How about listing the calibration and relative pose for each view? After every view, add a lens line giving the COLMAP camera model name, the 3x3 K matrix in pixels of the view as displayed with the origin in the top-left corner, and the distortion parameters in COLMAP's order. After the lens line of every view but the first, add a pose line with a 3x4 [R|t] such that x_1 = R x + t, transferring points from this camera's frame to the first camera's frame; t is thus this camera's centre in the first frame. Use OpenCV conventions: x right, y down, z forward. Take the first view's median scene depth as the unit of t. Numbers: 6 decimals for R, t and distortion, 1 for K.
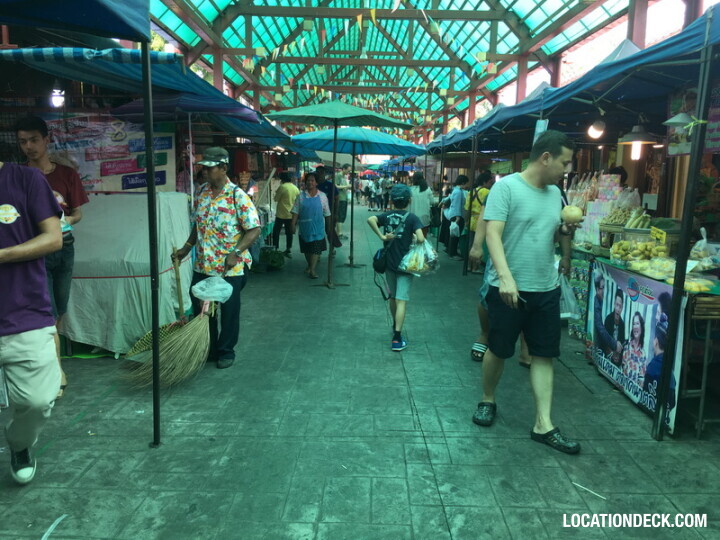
lens RADIAL K [[612.0, 0, 360.1], [0, 612.0, 267.4], [0, 0, 1]] dist [0.085666, -0.115809]
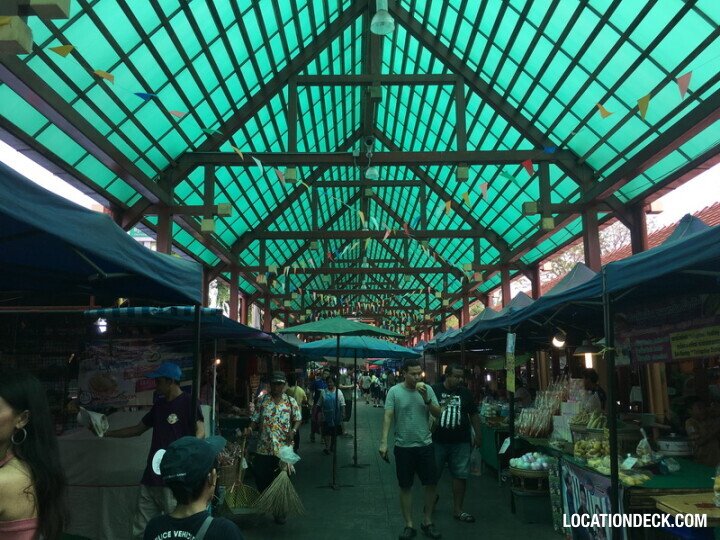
lens RADIAL K [[612.0, 0, 360.1], [0, 612.0, 267.4], [0, 0, 1]] dist [0.085666, -0.115809]
pose [[0.999588, -0.028024, -0.006239, 0.014265], [0.024761, 0.951483, -0.306703, -0.003413], [0.014531, 0.306422, 0.951785, -0.154626]]
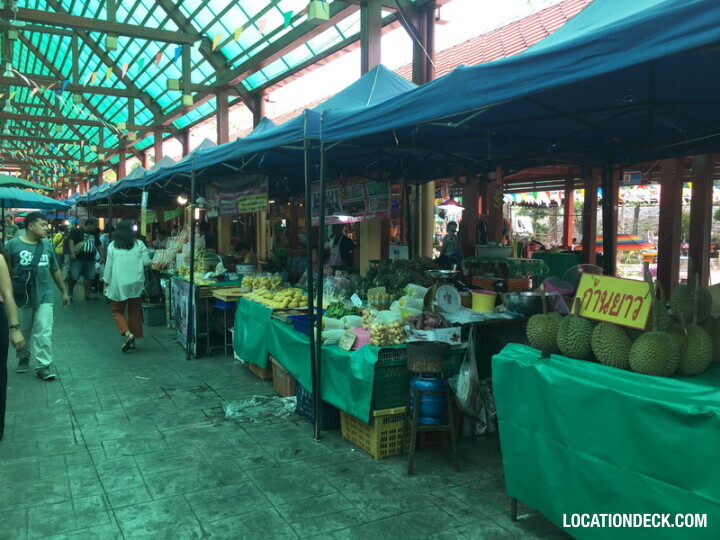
lens RADIAL K [[614.6, 0, 360.6], [0, 614.6, 270.1], [0, 0, 1]] dist [0.078606, -0.114826]
pose [[0.871964, -0.047378, 0.487273, 0.000678], [0.080527, 0.995630, -0.047296, 0.066279], [-0.482902, 0.080479, 0.871968, -0.543207]]
